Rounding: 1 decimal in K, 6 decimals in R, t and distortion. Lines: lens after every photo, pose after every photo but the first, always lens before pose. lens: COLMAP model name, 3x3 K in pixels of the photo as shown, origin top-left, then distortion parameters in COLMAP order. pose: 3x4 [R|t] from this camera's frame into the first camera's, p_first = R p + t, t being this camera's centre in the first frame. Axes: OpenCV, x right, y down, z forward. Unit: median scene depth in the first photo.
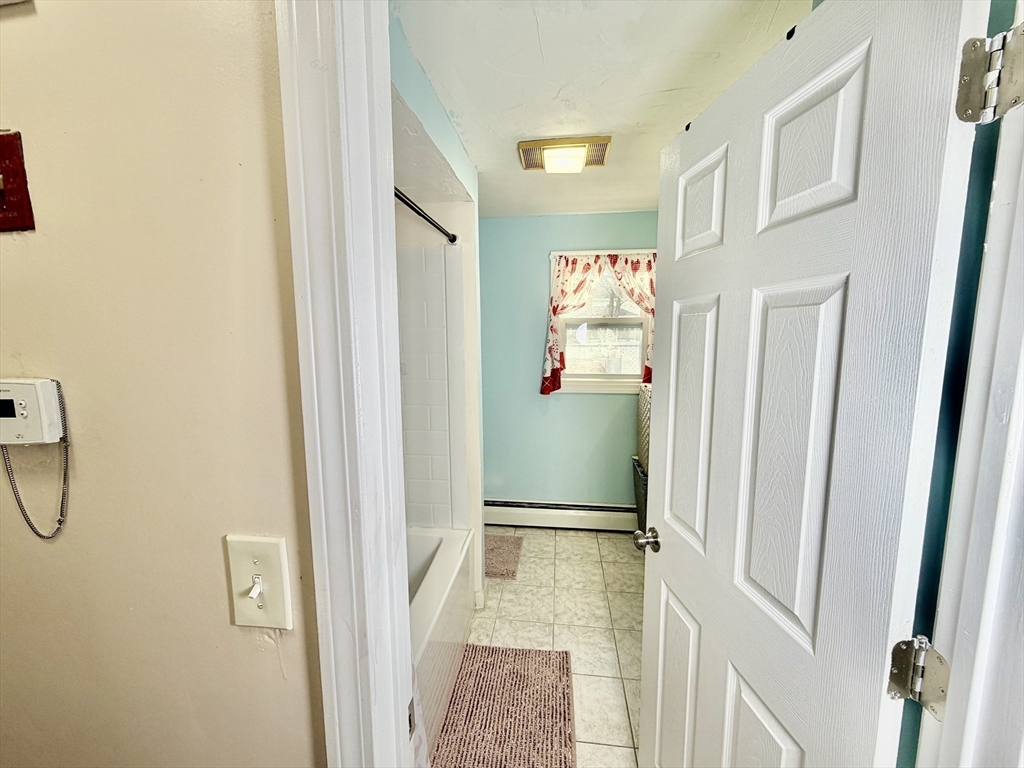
lens RADIAL K [[409.8, 0, 512.0], [0, 409.8, 384.0], [0, 0, 1]] dist [-0.000759, 0.000383]
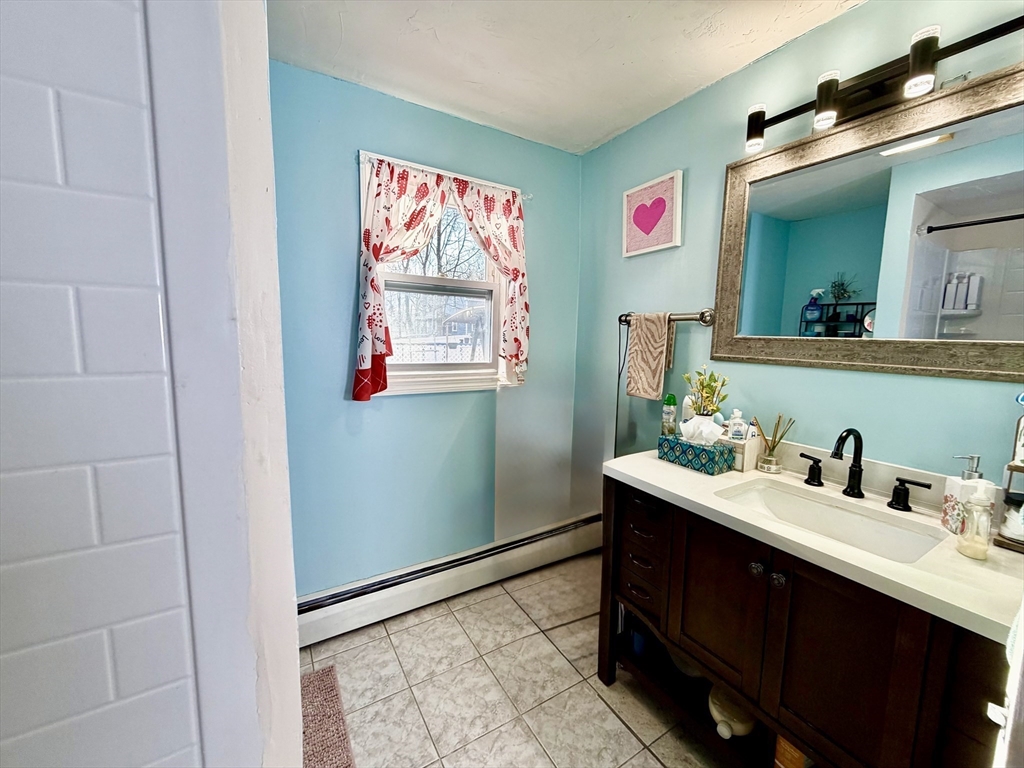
lens RADIAL K [[409.8, 0, 512.0], [0, 409.8, 384.0], [0, 0, 1]] dist [-0.000759, 0.000383]
pose [[0.785375, -0.050349, 0.616969, -0.108468], [0.054099, 0.998456, 0.012615, 0.006641], [-0.616651, 0.023470, 0.786886, 0.436678]]
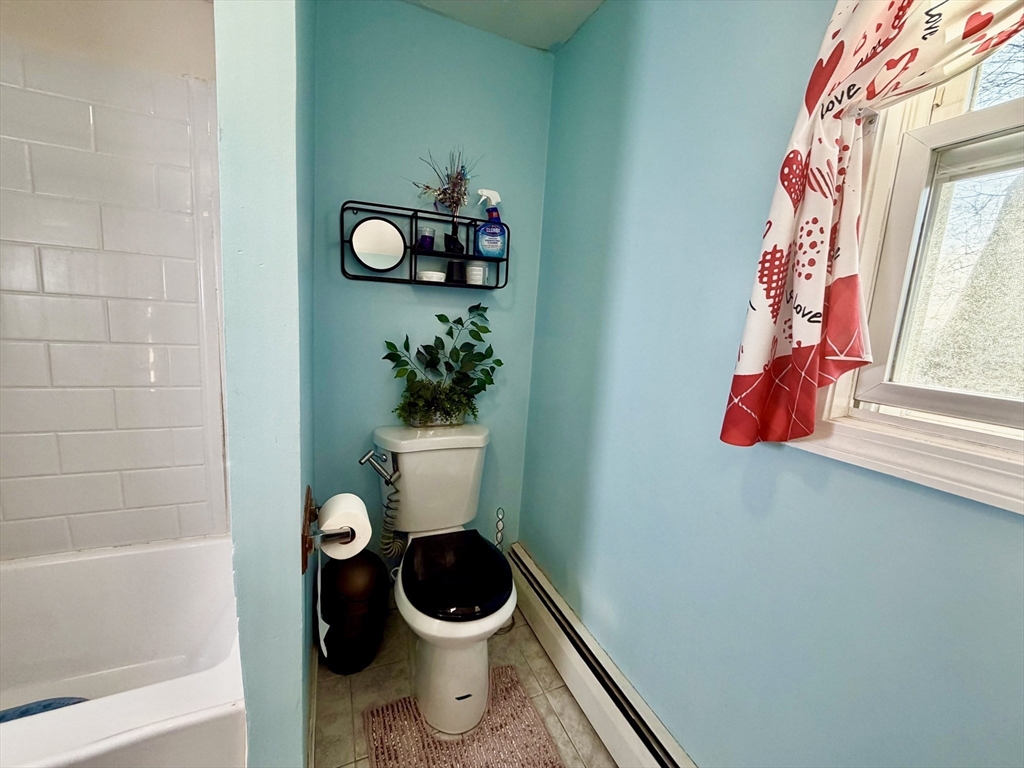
lens RADIAL K [[409.8, 0, 512.0], [0, 409.8, 384.0], [0, 0, 1]] dist [-0.000759, 0.000383]
pose [[0.499609, 0.167294, -0.849943, 0.235681], [-0.177567, 0.980118, 0.088540, -0.009316], [0.847857, 0.106687, 0.519382, 0.756291]]
